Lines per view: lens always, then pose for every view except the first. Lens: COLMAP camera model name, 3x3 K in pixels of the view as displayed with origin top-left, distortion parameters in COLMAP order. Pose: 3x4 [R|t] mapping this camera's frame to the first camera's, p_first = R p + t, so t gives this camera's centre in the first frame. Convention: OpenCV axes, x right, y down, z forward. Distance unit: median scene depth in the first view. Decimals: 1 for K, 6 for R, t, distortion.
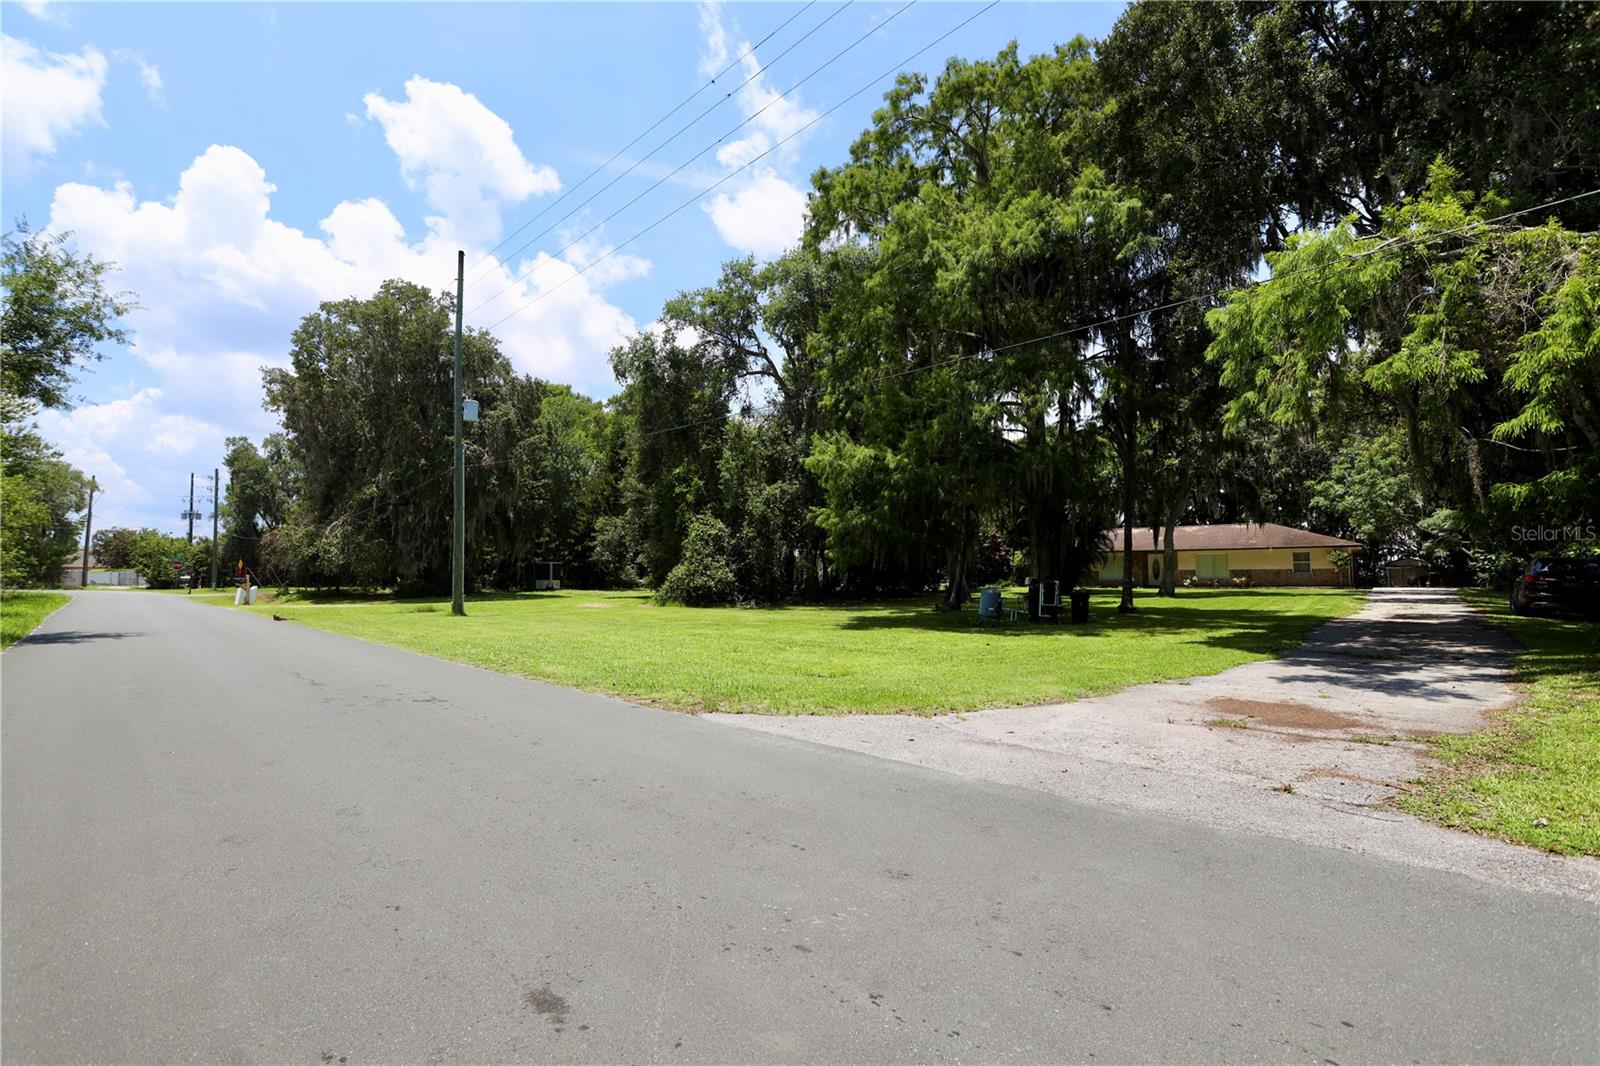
lens RADIAL K [[776.4, 0, 793.0], [0, 776.4, 525.2], [0, 0, 1]] dist [-0.073468, 0.032485]
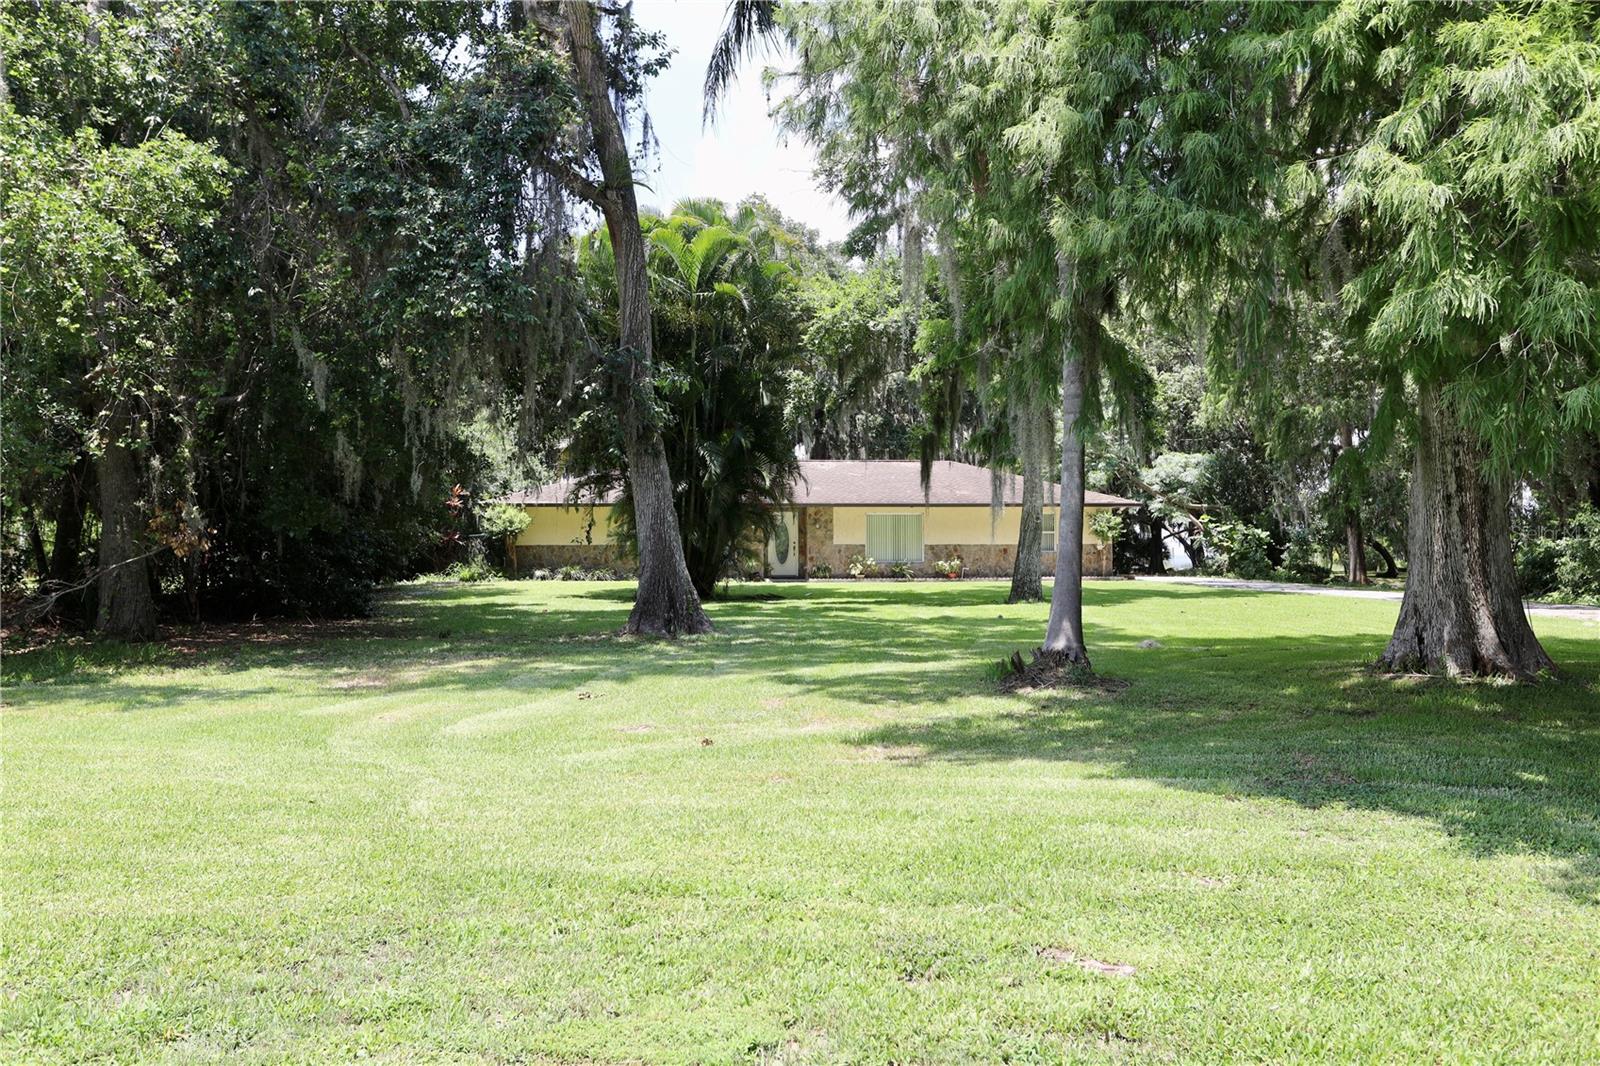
lens RADIAL K [[1288.0, 0, 794.8], [0, 1288.0, 525.1], [0, 0, 1]] dist [0.003709, 0.001874]
pose [[0.728761, 0.016805, 0.684562, -0.110089], [-0.044253, 0.998765, 0.022592, 0.031838], [-0.683337, -0.046758, 0.728604, 0.456953]]
